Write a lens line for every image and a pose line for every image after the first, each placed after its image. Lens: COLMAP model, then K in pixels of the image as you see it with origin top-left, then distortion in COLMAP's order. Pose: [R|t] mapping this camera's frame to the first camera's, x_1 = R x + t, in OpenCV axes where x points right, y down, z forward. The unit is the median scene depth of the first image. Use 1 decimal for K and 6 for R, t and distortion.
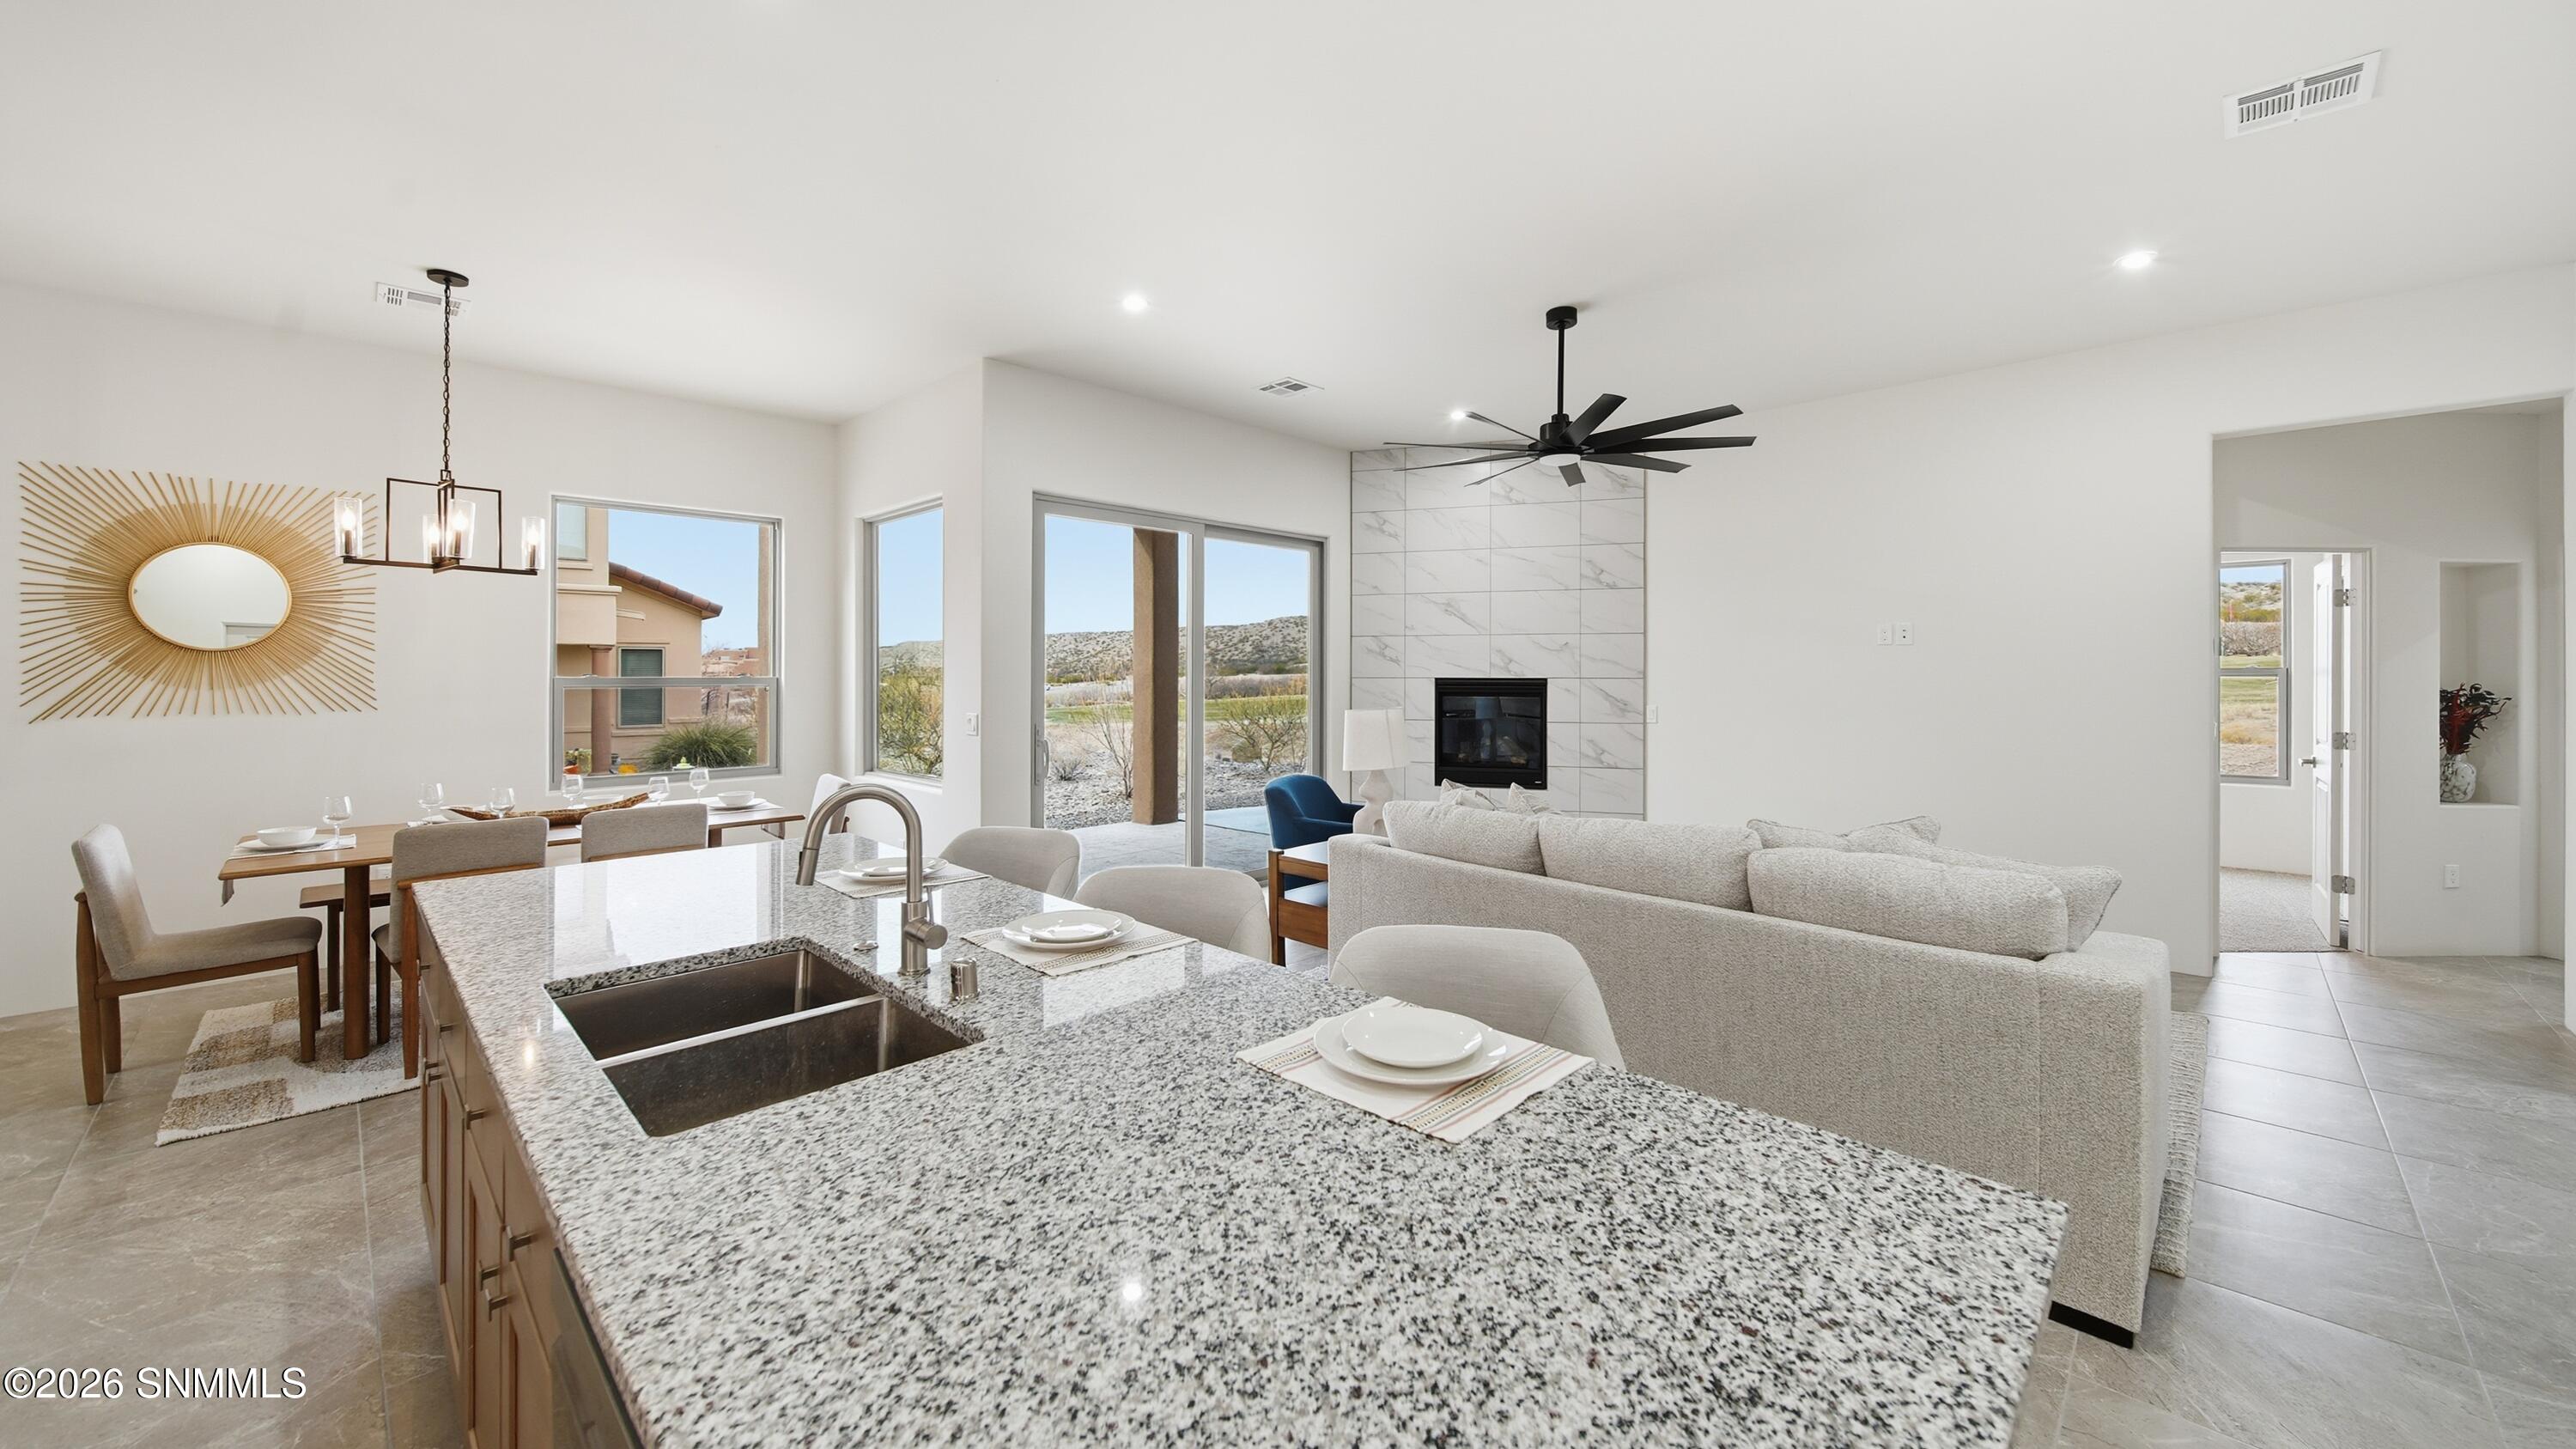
lens RADIAL K [[952.2, 0, 1272.2], [0, 952.2, 687.3], [0, 0, 1]] dist [0.001099, -0.001951]
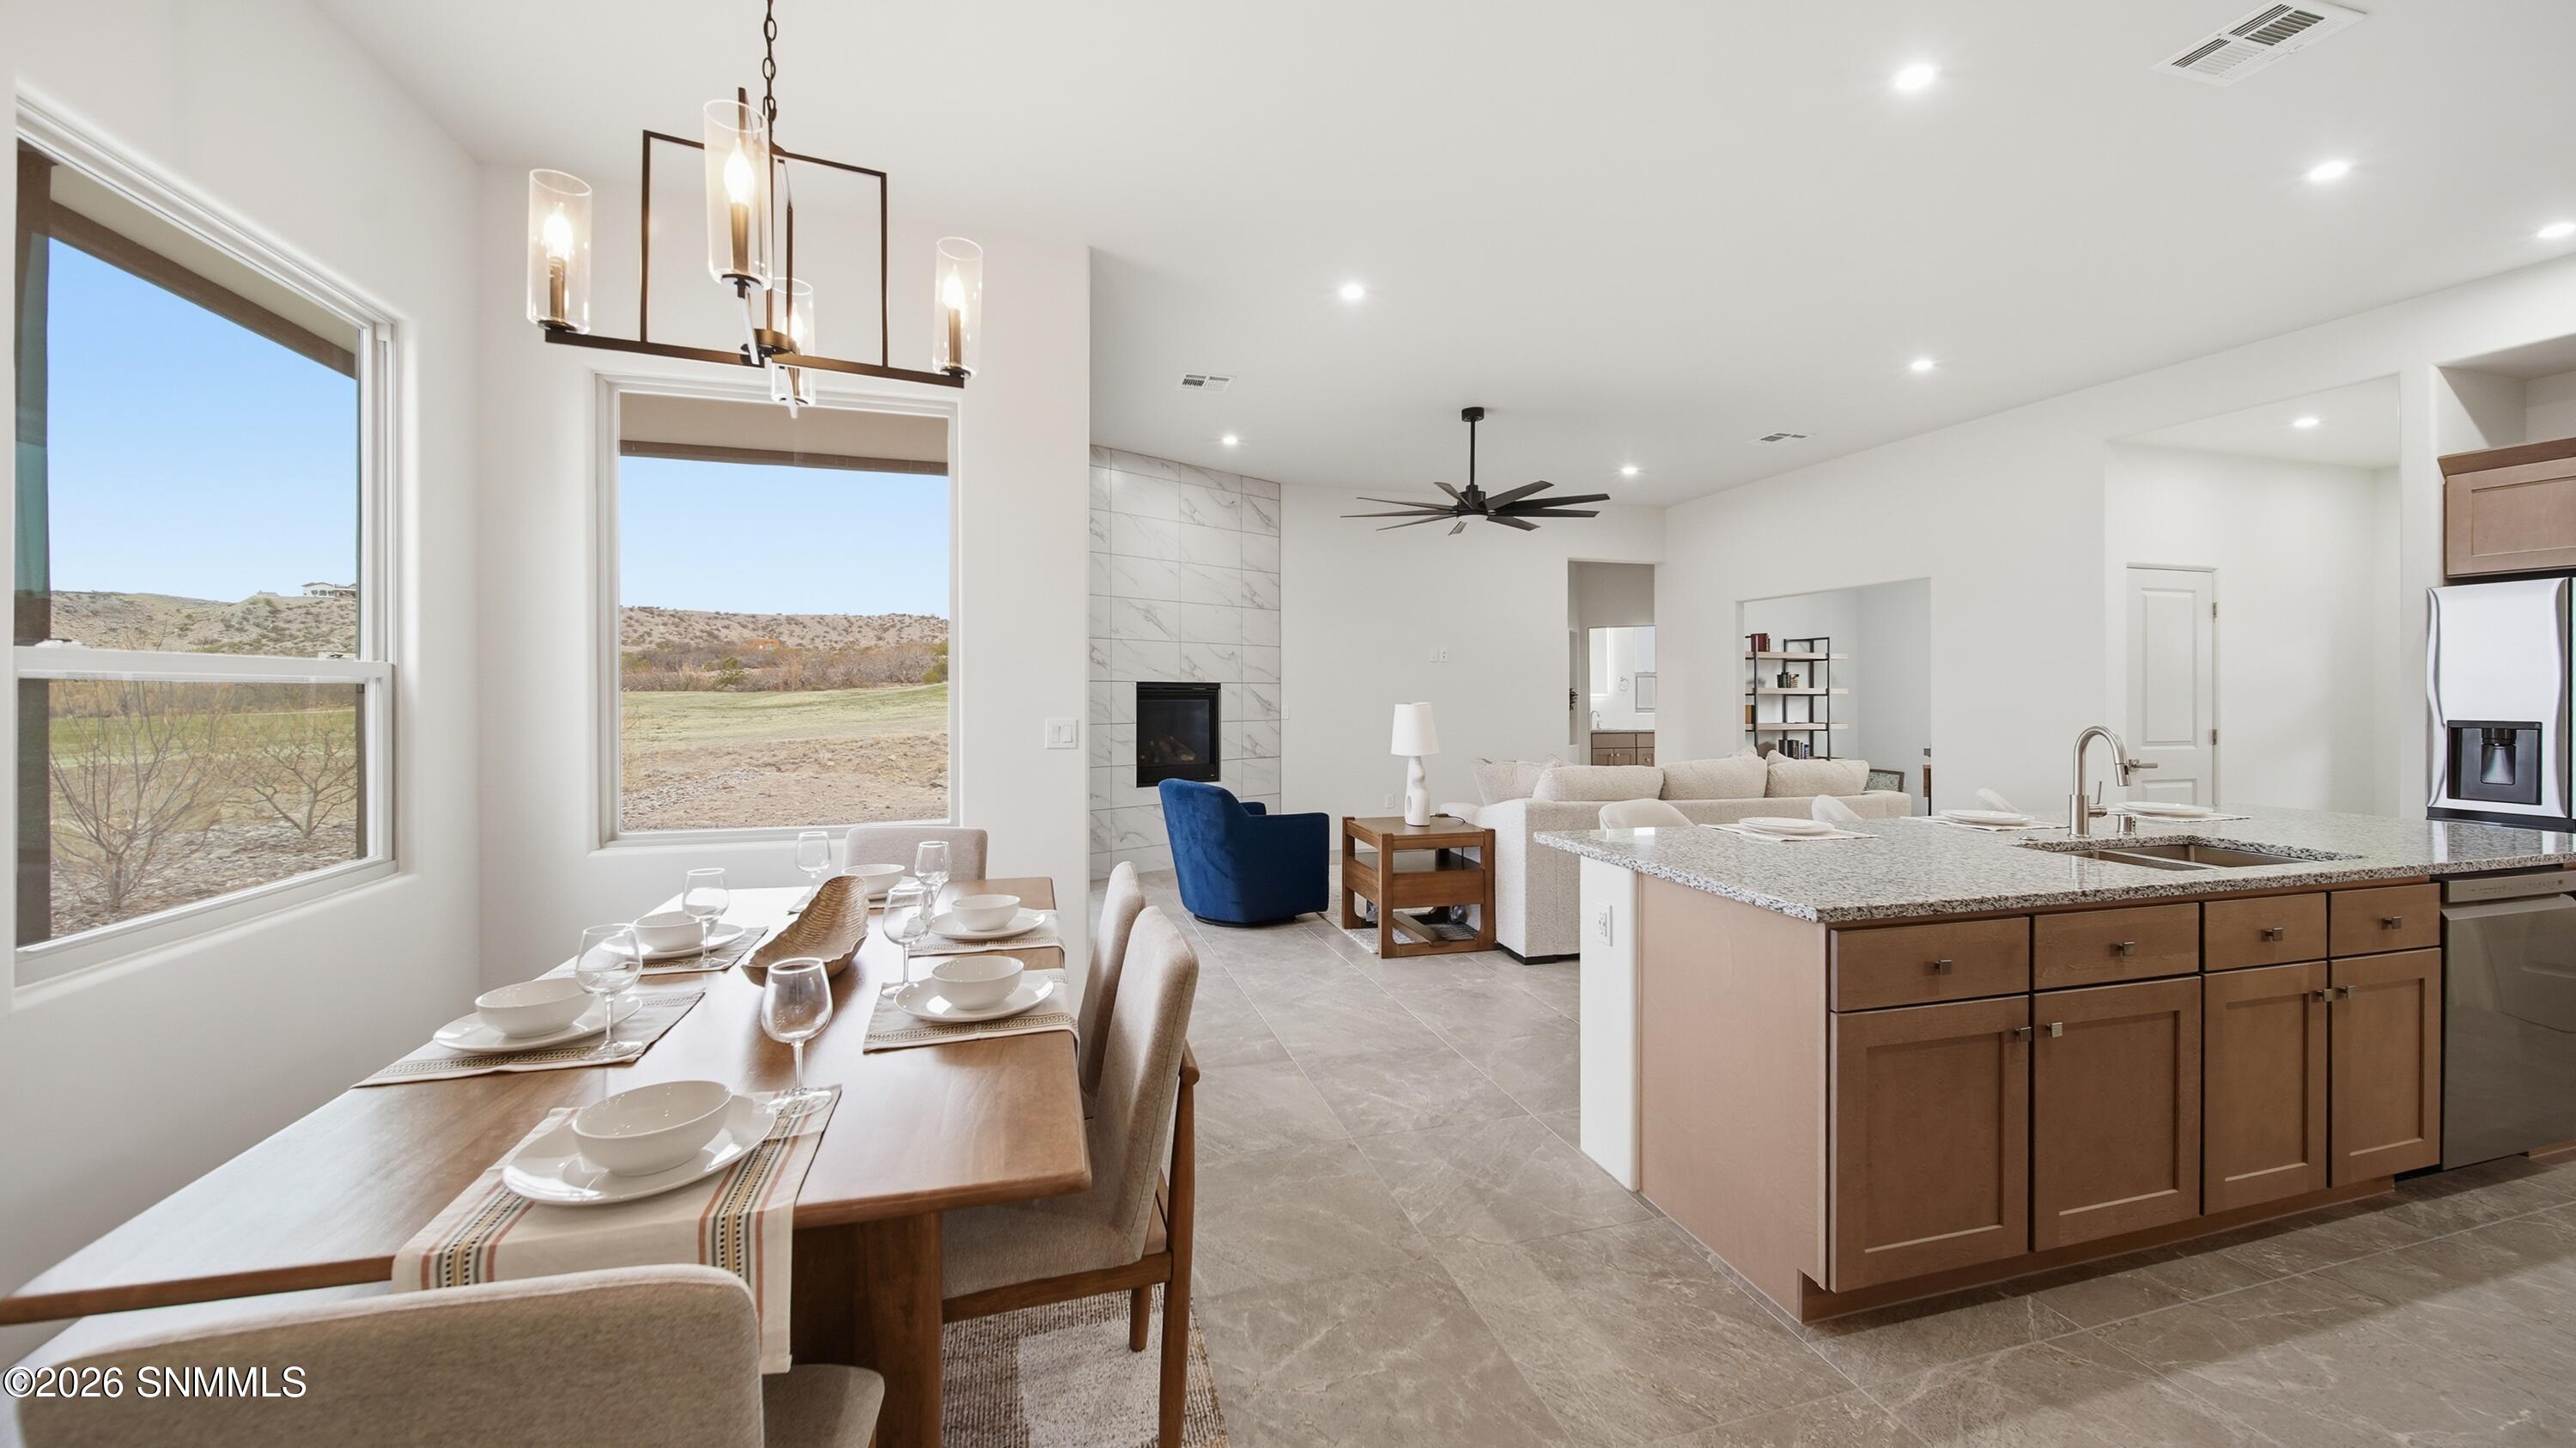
lens RADIAL K [[952.1, 0, 1291.7], [0, 952.1, 702.7], [0, 0, 1]] dist [0.001099, -0.001951]
pose [[0.502515, -0.006259, 0.864546, -1.036107], [0.009175, 0.999956, 0.001907, 0.020102], [-0.864520, 0.006973, 0.502551, 0.569528]]
